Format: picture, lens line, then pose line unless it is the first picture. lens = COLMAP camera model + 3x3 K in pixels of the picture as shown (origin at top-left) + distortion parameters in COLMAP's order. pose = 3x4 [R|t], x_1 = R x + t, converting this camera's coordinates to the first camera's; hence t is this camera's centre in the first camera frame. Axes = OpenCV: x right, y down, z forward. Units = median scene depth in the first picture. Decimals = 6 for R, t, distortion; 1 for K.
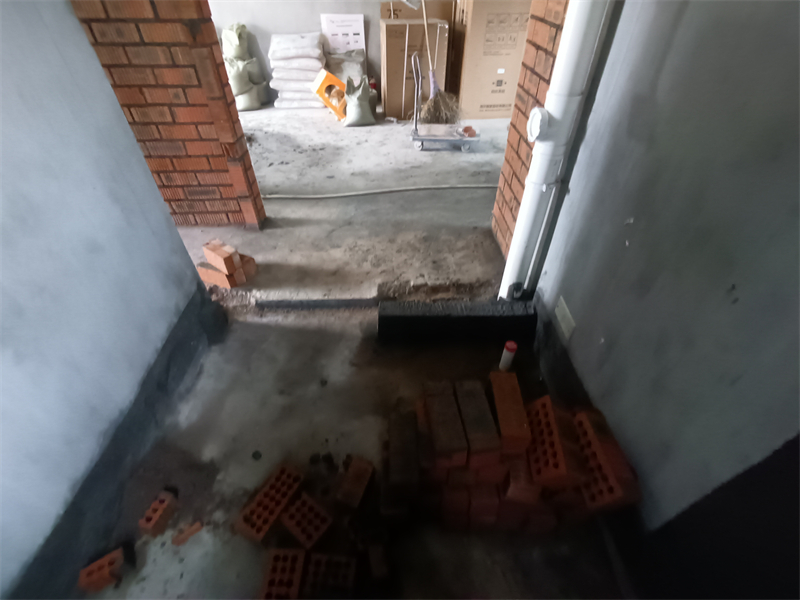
lens RADIAL K [[366.2, 0, 396.2], [0, 366.2, 304.0], [0, 0, 1]] dist [-0.004881, 0.001132]
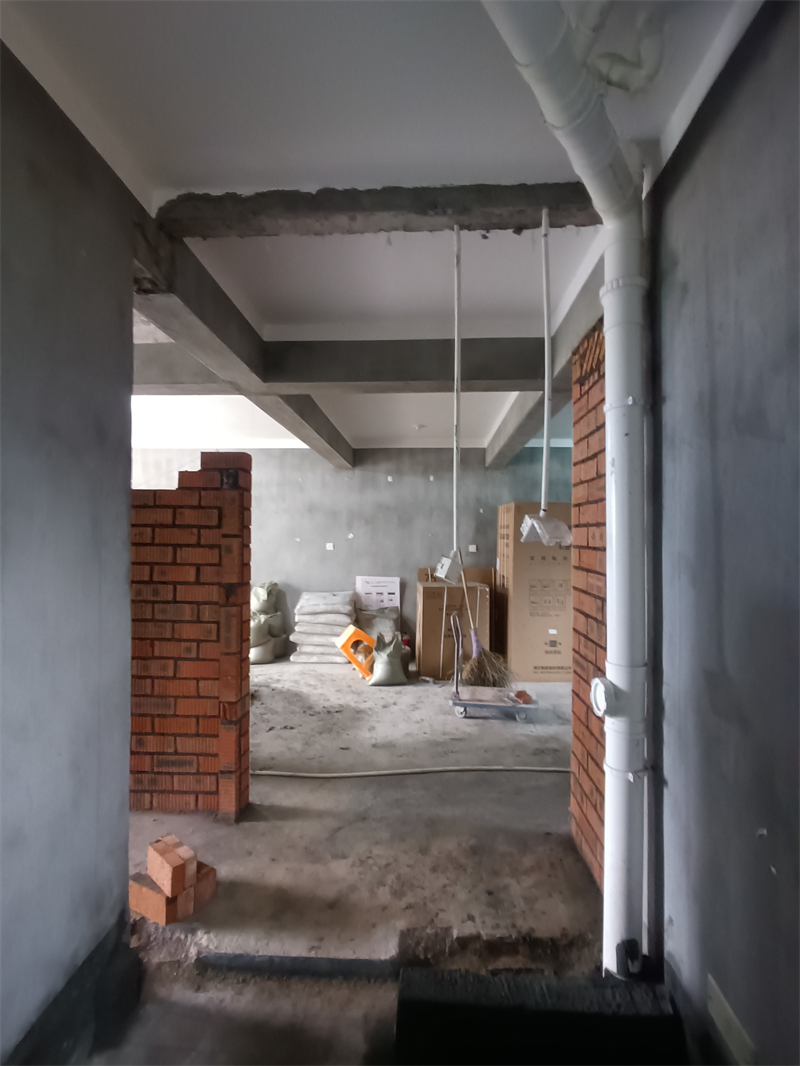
lens RADIAL K [[487.9, 0, 406.5], [0, 487.9, 539.3], [0, 0, 1]] dist [-0.004881, 0.001132]
pose [[0.998287, 0.014925, -0.056572, -0.002289], [-0.049210, 0.737191, -0.673890, 0.011208], [0.031647, 0.675519, 0.736663, -0.049272]]
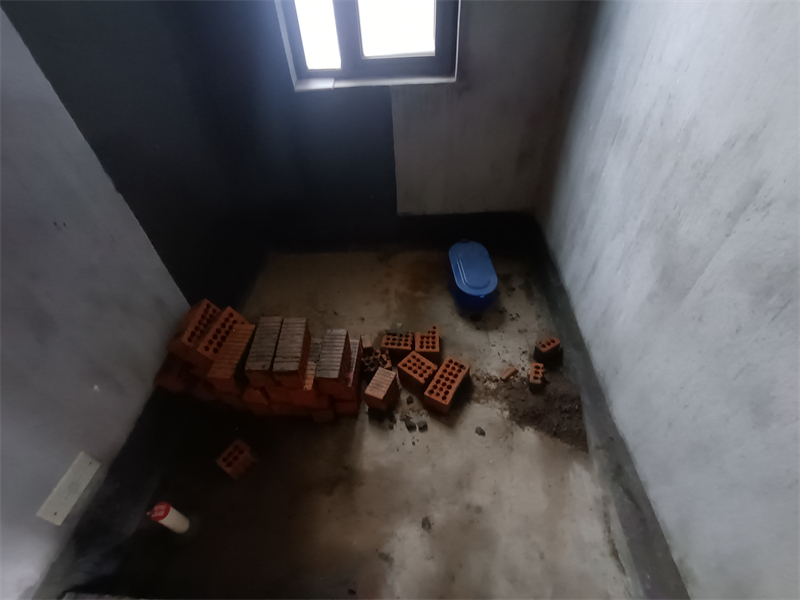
lens RADIAL K [[366.2, 0, 397.1], [0, 366.2, 303.3], [0, 0, 1]] dist [-0.004881, 0.001132]
pose [[-0.995946, 0.001783, 0.089934, -0.175958], [0.089871, 0.062131, 0.994014, -0.471071], [-0.003815, 0.998066, -0.062039, 0.511258]]
